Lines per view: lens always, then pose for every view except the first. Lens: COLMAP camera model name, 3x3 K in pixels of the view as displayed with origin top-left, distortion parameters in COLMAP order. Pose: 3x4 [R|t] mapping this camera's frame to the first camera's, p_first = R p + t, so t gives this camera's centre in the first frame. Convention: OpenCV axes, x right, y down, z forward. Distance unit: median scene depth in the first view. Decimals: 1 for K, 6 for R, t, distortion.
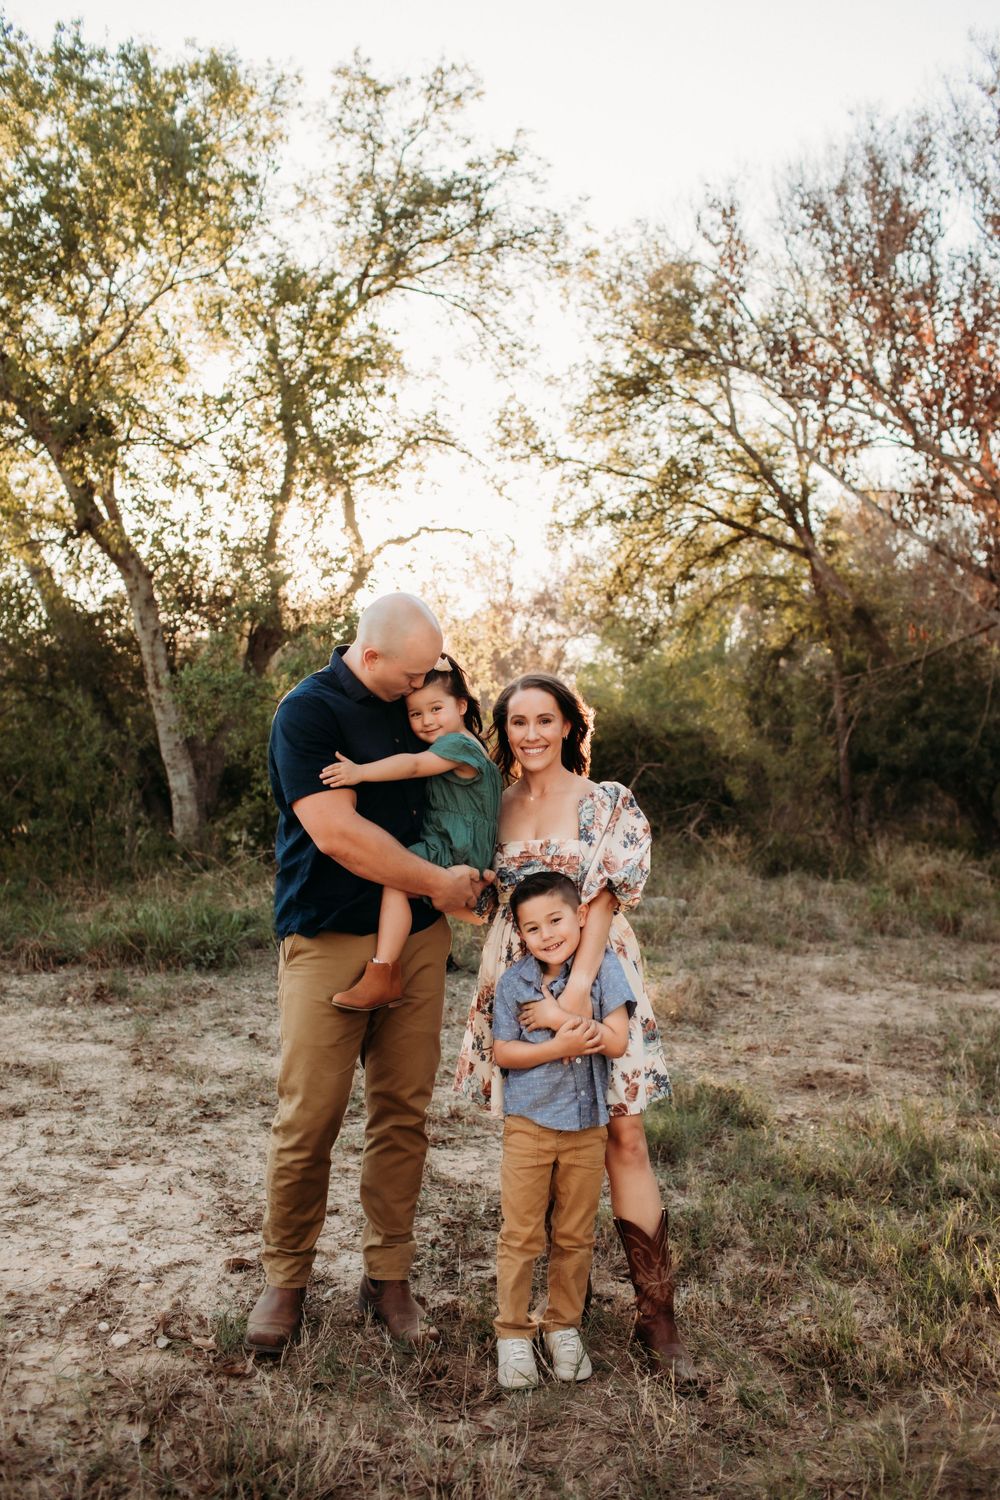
lens RADIAL K [[1483.2, 0, 500.0], [0, 1483.2, 750.0], [0, 0, 1]] dist [-0.070749, 0.004767]
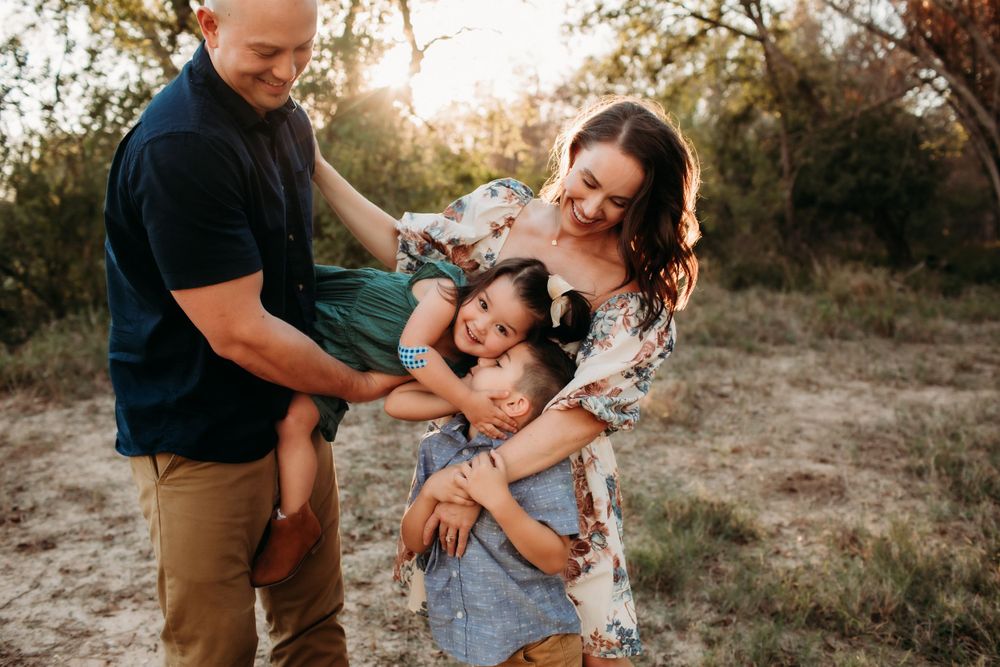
lens RADIAL K [[988.8, 0, 500.0], [0, 988.8, 333.5], [0, 0, 1]] dist [-0.070749, 0.004767]
pose [[0.998844, -0.022335, -0.042559, 0.016313], [0.027732, 0.991024, 0.130775, 0.006308], [0.039256, -0.131804, 0.990498, 0.173575]]
